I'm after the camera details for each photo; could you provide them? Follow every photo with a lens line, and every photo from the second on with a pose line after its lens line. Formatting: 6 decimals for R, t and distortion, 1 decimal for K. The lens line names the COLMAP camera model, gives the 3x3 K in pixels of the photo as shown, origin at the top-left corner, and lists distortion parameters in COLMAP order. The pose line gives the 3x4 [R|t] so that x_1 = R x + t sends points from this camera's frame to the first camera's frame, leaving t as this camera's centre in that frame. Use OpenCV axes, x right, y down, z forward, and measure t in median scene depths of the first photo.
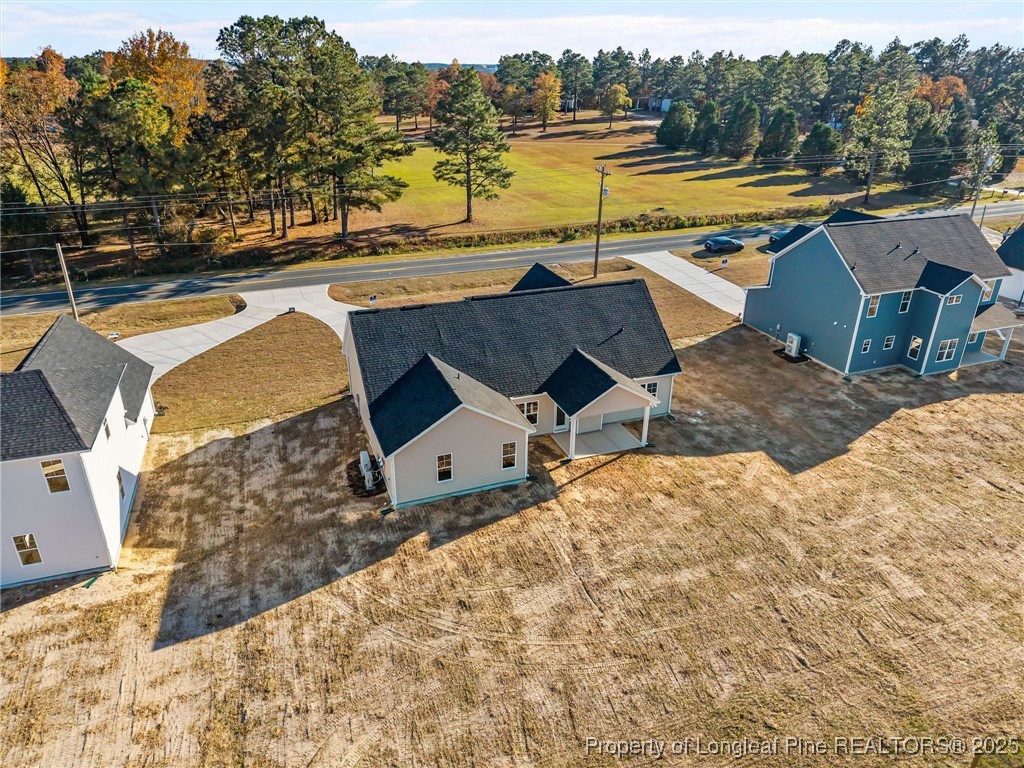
lens RADIAL K [[680.3, 0, 511.1], [0, 680.3, 383.9], [0, 0, 1]] dist [0.020166, -0.010578]
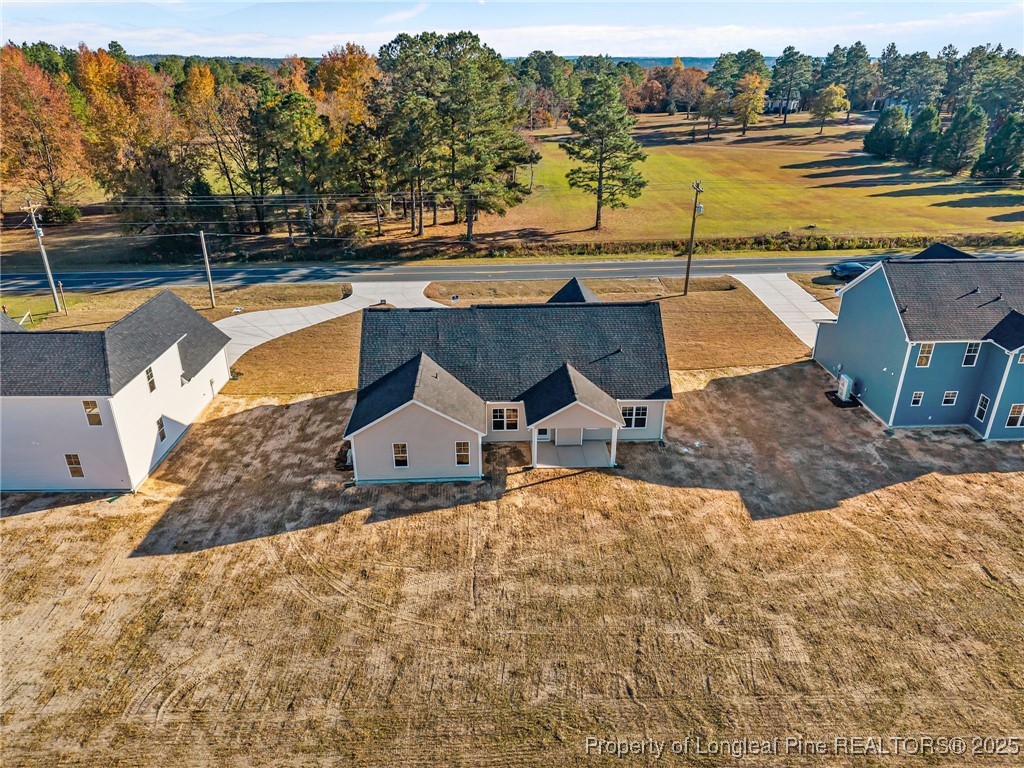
lens RADIAL K [[680.3, 0, 484.5], [0, 680.3, 385.8], [0, 0, 1]] dist [0.020166, -0.010578]
pose [[0.950000, 0.123641, -0.286727, 0.274301], [-0.123026, 0.992197, 0.020234, -0.023790], [0.286992, 0.016053, 0.957799, -0.026265]]
